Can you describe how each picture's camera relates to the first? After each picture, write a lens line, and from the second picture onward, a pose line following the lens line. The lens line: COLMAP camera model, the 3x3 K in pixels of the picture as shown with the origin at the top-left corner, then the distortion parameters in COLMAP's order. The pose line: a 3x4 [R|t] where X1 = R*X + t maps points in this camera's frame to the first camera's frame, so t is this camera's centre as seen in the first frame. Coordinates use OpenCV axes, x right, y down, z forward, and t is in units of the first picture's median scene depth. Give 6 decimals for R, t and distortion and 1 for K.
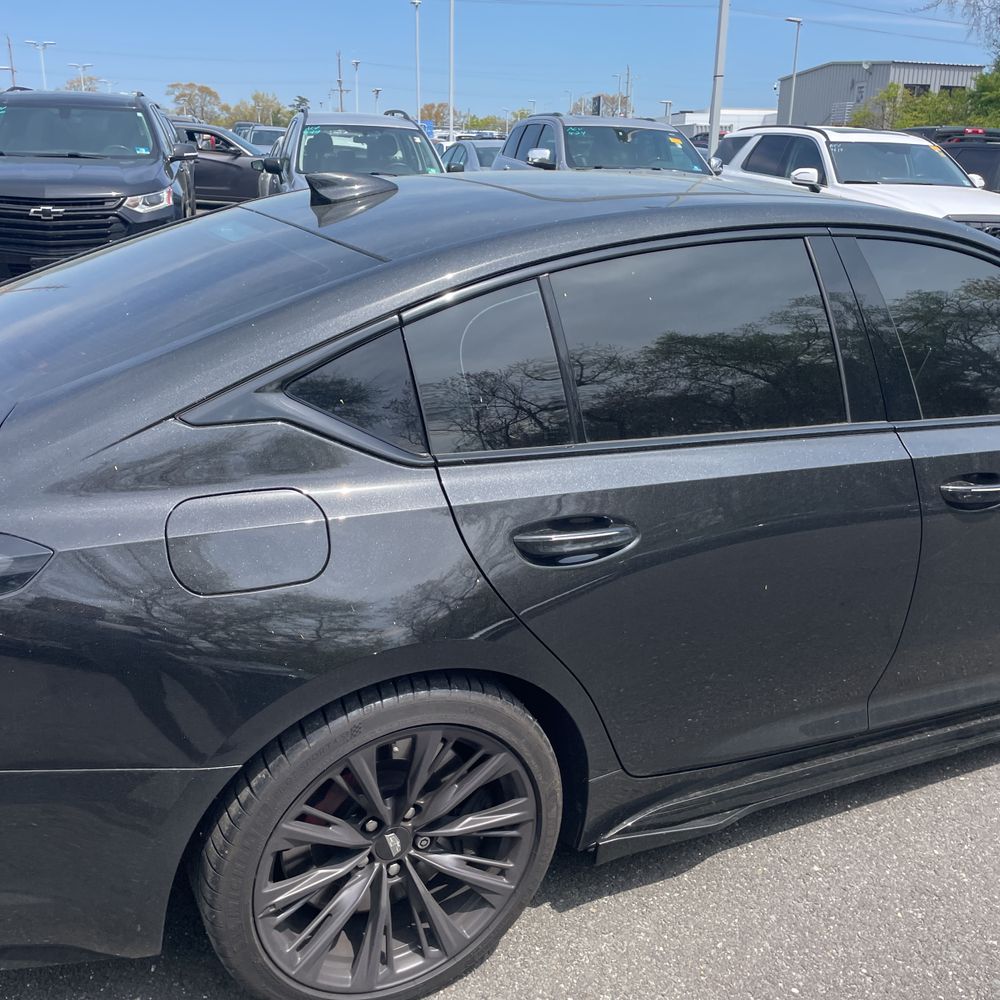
lens RADIAL K [[1013.0, 0, 493.3], [0, 1013.0, 506.1], [0, 0, 1]] dist [0.023892, 0.000000]
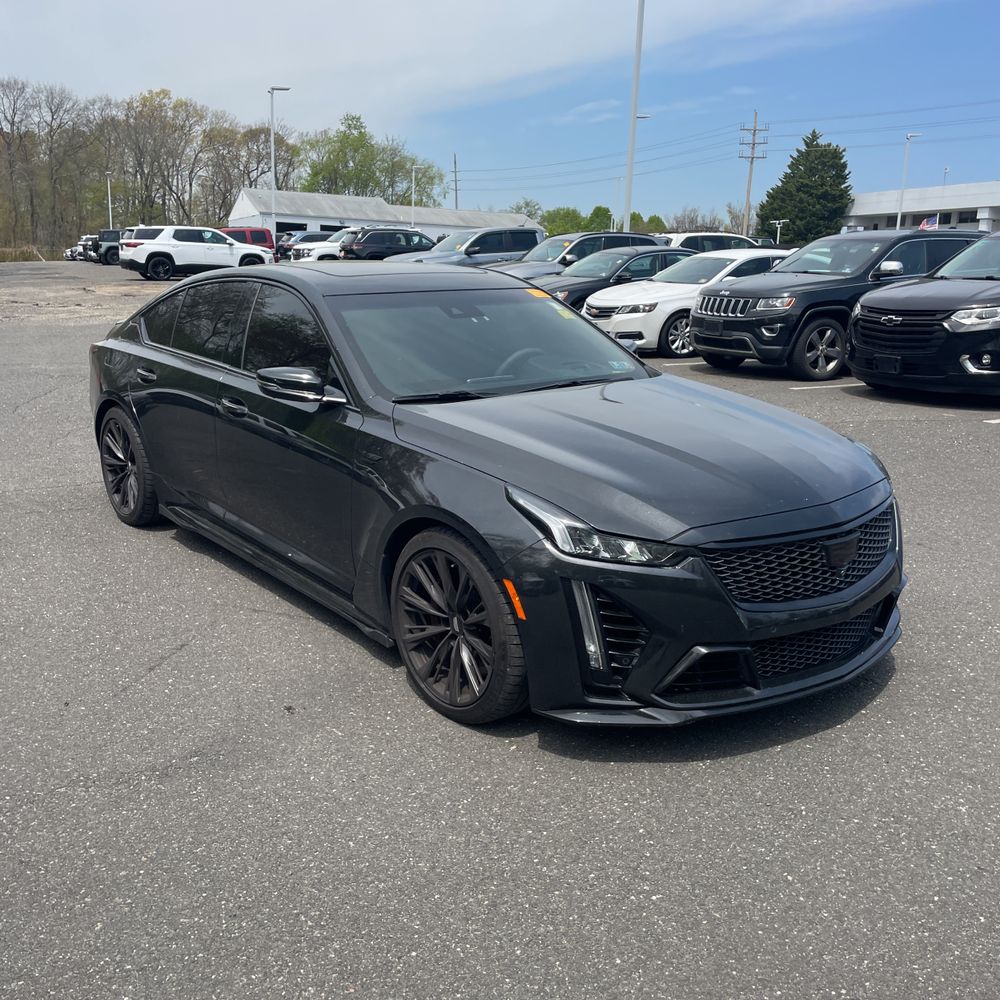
lens RADIAL K [[1013.0, 0, 488.0], [0, 1013.0, 508.7], [0, 0, 1]] dist [0.023892, 0.000000]
pose [[0.209065, 0.203416, -0.956511, 0.698723], [-0.325828, 0.936725, 0.127992, -0.067881], [0.922024, 0.284900, 0.262115, 0.273401]]
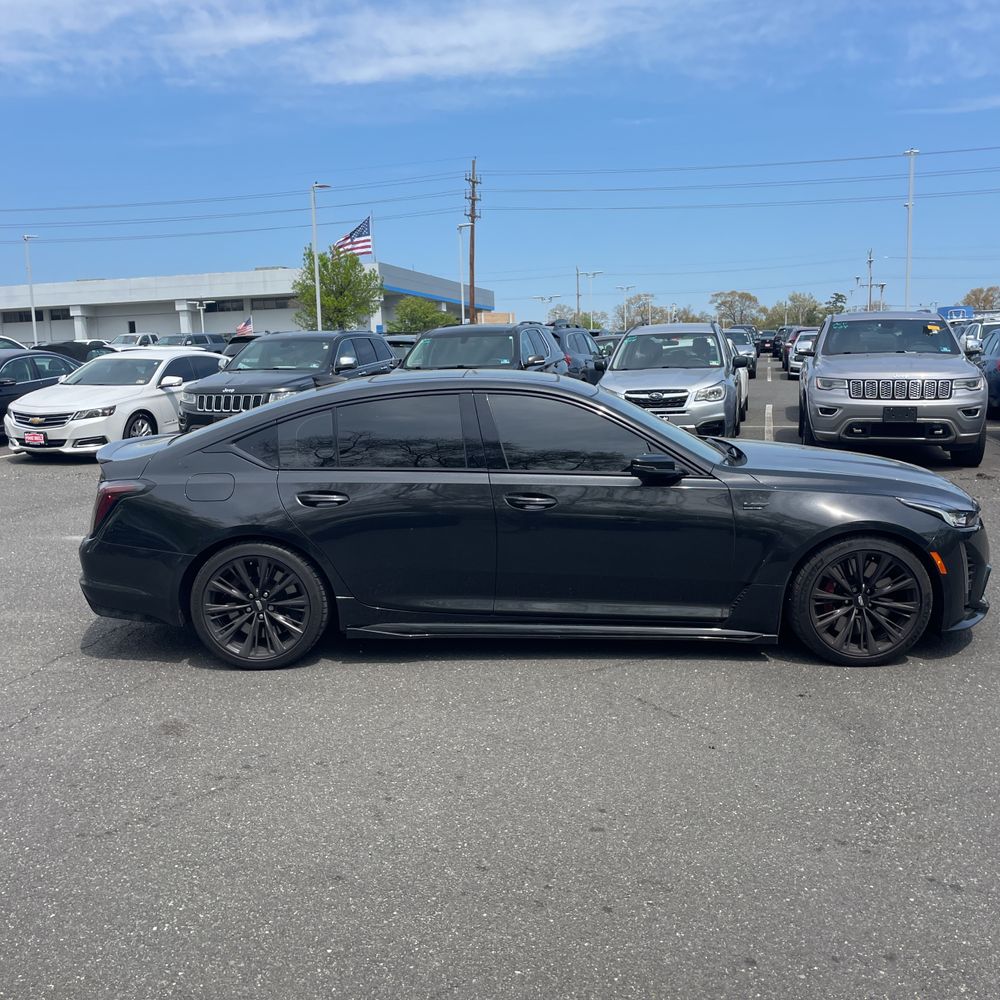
lens RADIAL K [[1013.0, 0, 507.7], [0, 1013.0, 497.9], [0, 0, 1]] dist [0.023892, 0.000000]
pose [[0.879162, 0.014792, -0.476293, 0.411940], [-0.104113, 0.981332, -0.161701, 0.094708], [0.465010, 0.191750, 0.864291, -0.261545]]
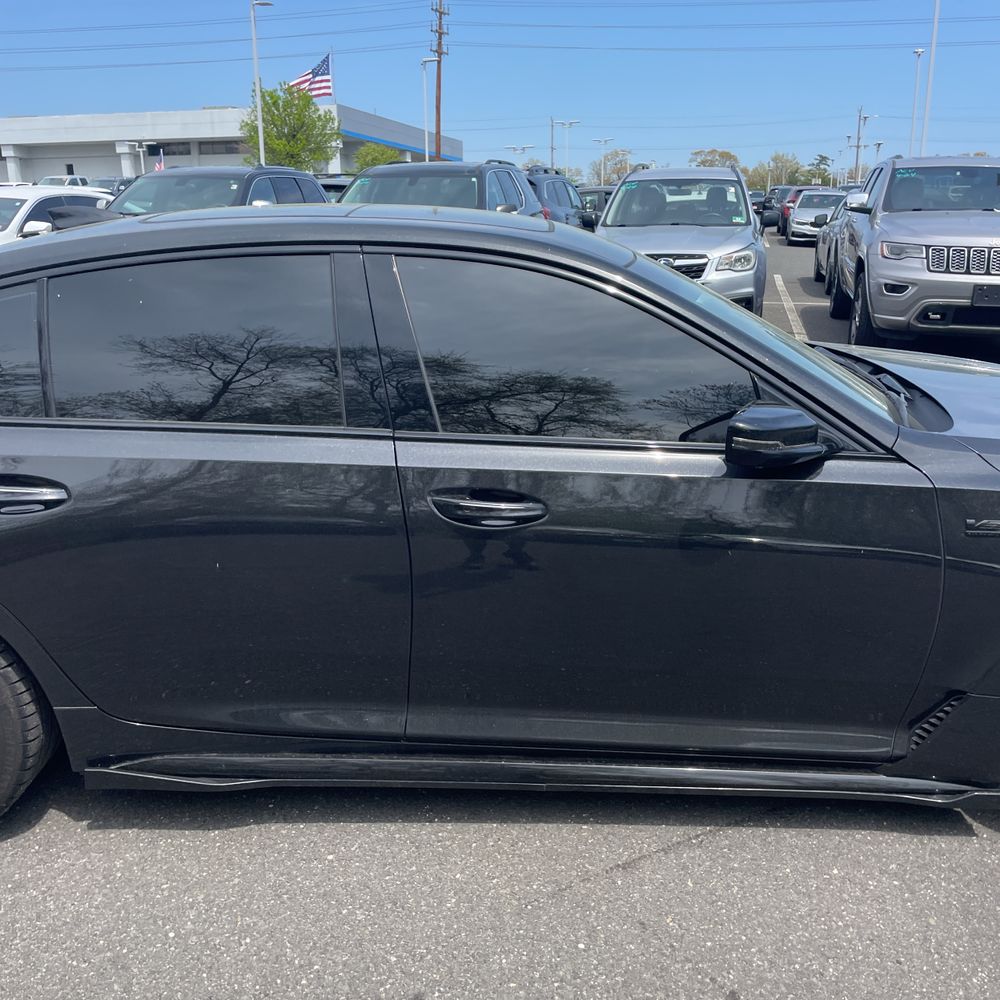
lens RADIAL K [[1013.0, 0, 510.2], [0, 1013.0, 515.5], [0, 0, 1]] dist [0.023892, 0.000000]
pose [[0.894431, 0.097198, -0.436516, 0.255133], [-0.116951, 0.992965, -0.018534, 0.002080], [0.431643, 0.067628, 0.899506, 0.035598]]
